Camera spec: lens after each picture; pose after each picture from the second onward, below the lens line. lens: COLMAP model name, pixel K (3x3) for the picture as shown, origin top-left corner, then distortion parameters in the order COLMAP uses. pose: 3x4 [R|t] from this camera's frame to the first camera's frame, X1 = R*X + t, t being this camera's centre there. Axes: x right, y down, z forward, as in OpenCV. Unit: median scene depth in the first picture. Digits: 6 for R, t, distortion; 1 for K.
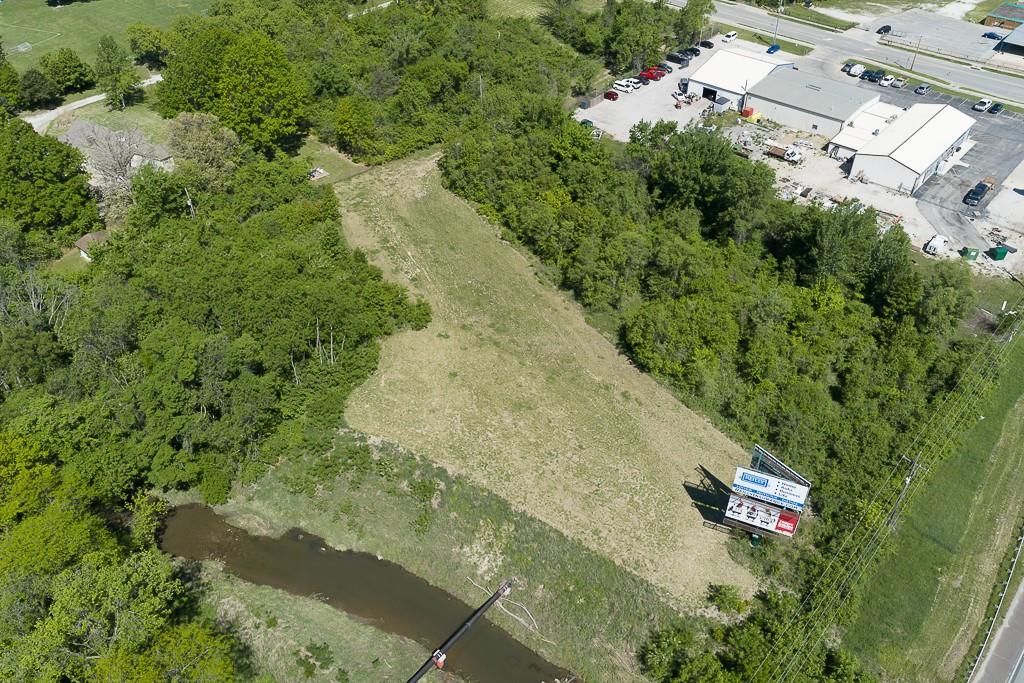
lens RADIAL K [[845.8, 0, 512.0], [0, 845.8, 341.5], [0, 0, 1]] dist [0.018362, -0.017471]
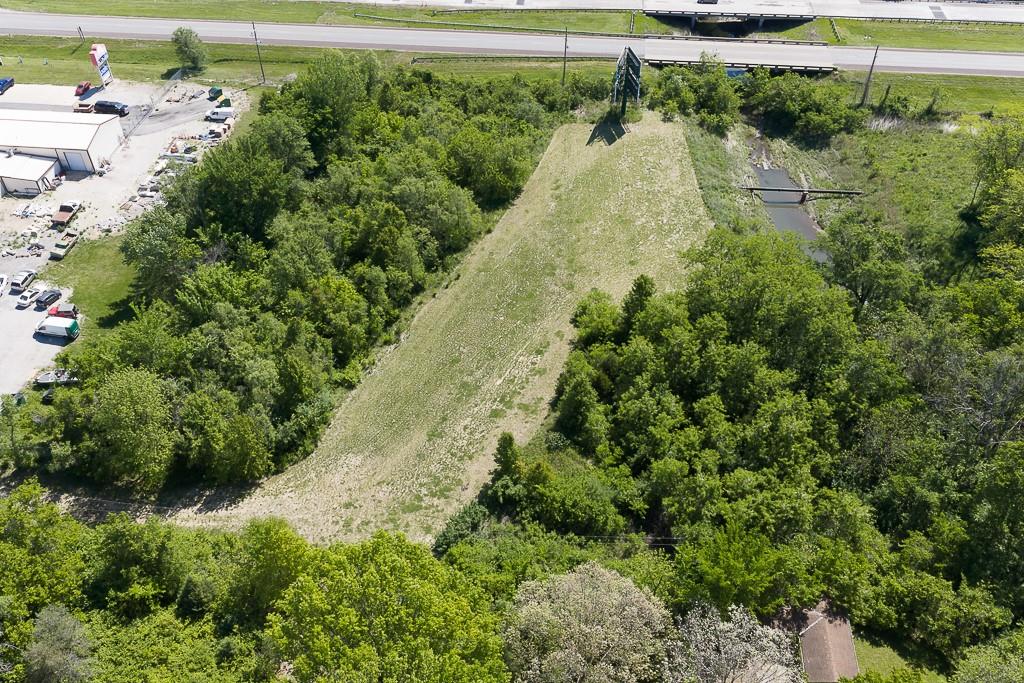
lens RADIAL K [[845.8, 0, 512.0], [0, 845.8, 341.5], [0, 0, 1]] dist [0.018362, -0.017471]
pose [[-0.577641, -0.556626, 0.597075, -0.540340], [0.514291, 0.319855, 0.795737, -0.688229], [-0.633906, 0.766720, 0.101507, 0.840825]]
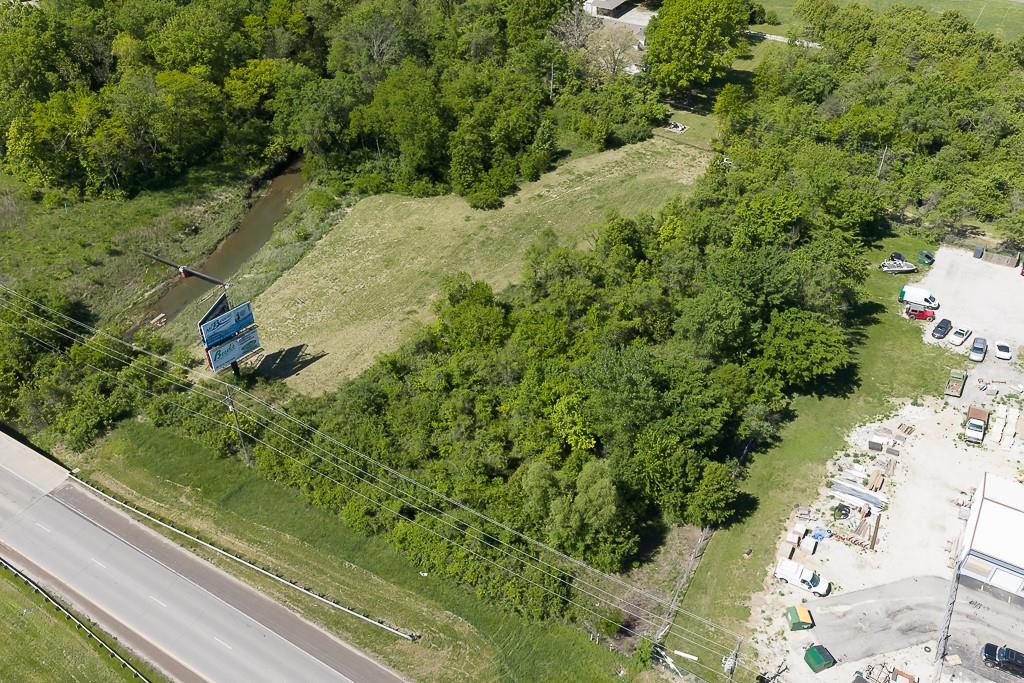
lens RADIAL K [[845.8, 0, 512.0], [0, 845.8, 341.5], [0, 0, 1]] dist [0.018362, -0.017471]
pose [[0.181608, 0.615582, -0.766862, 0.811638], [-0.617622, 0.678234, 0.398173, -0.342905], [0.765220, 0.401319, 0.503369, 0.423877]]
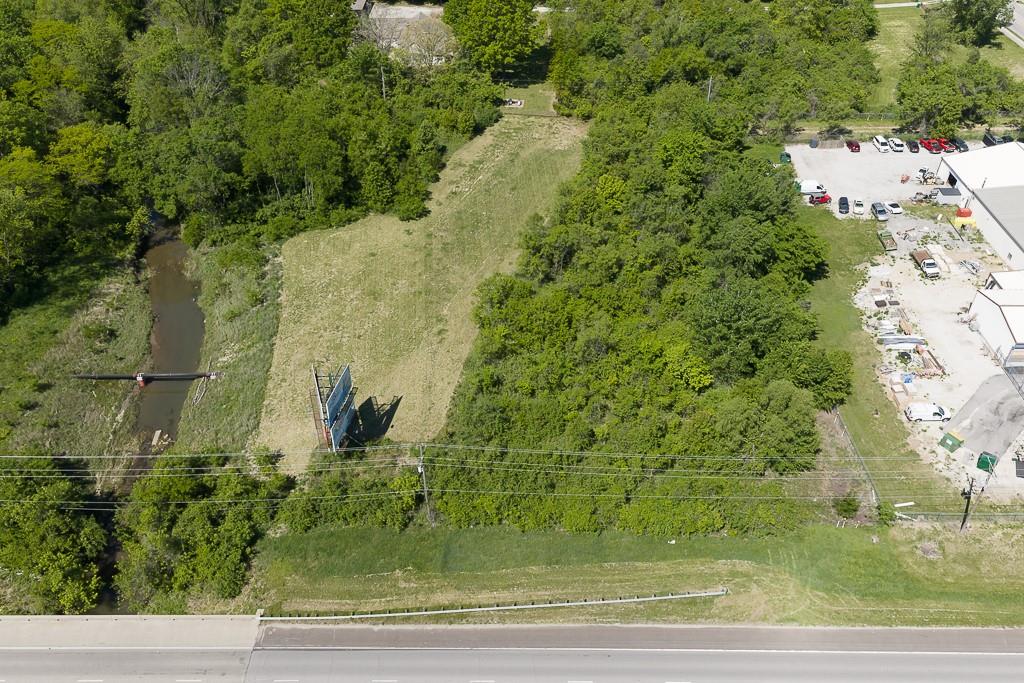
lens RADIAL K [[845.8, 0, 512.0], [0, 845.8, 341.5], [0, 0, 1]] dist [0.018362, -0.017471]
pose [[0.657809, 0.471675, -0.587205, 0.650677], [-0.472096, 0.865680, 0.166503, -0.116422], [0.586867, 0.167689, 0.792128, 0.146039]]
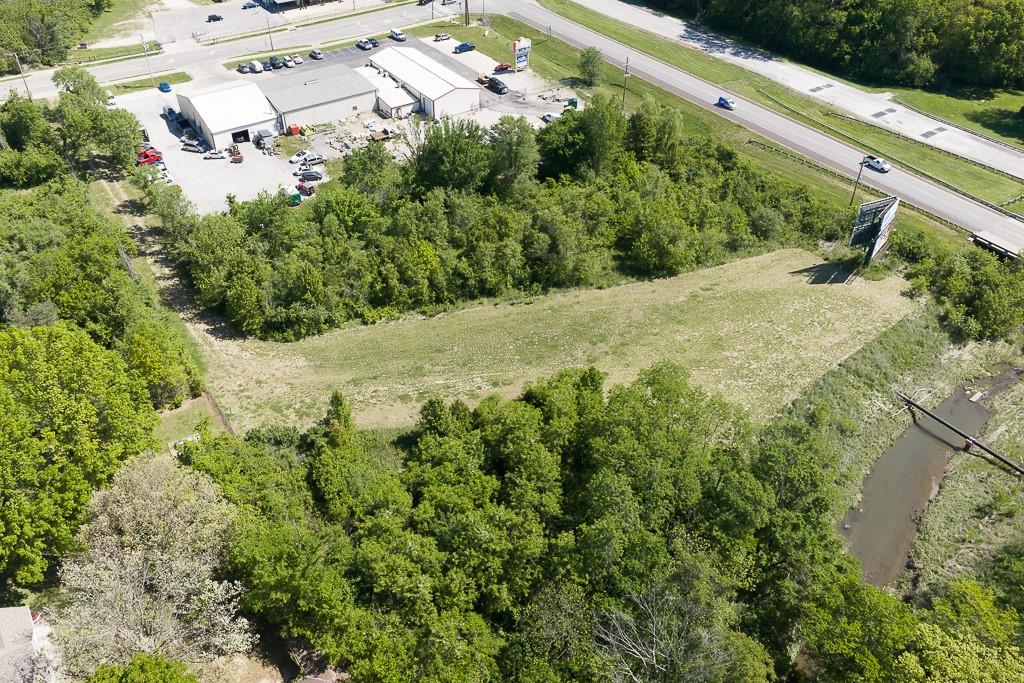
lens RADIAL K [[845.8, 0, 512.0], [0, 845.8, 341.5], [0, 0, 1]] dist [0.018362, -0.017471]
pose [[0.246100, -0.608995, 0.754029, -0.673202], [0.608752, 0.702490, 0.368686, -0.376650], [-0.754226, 0.368283, 0.543609, 0.453256]]
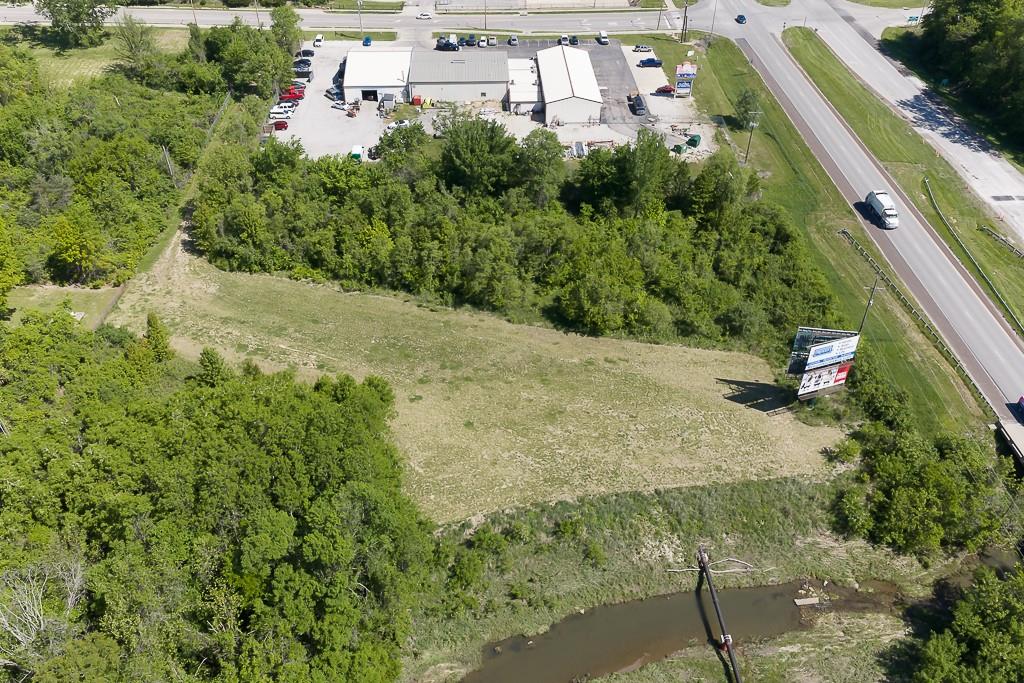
lens RADIAL K [[846.5, 0, 512.0], [0, 846.5, 341.5], [0, 0, 1]] dist [0.021304, 0.000376]
pose [[0.727107, -0.430367, 0.534883, -0.393480], [0.431331, 0.892518, 0.131779, -0.115608], [-0.534106, 0.134894, 0.834587, 0.138189]]
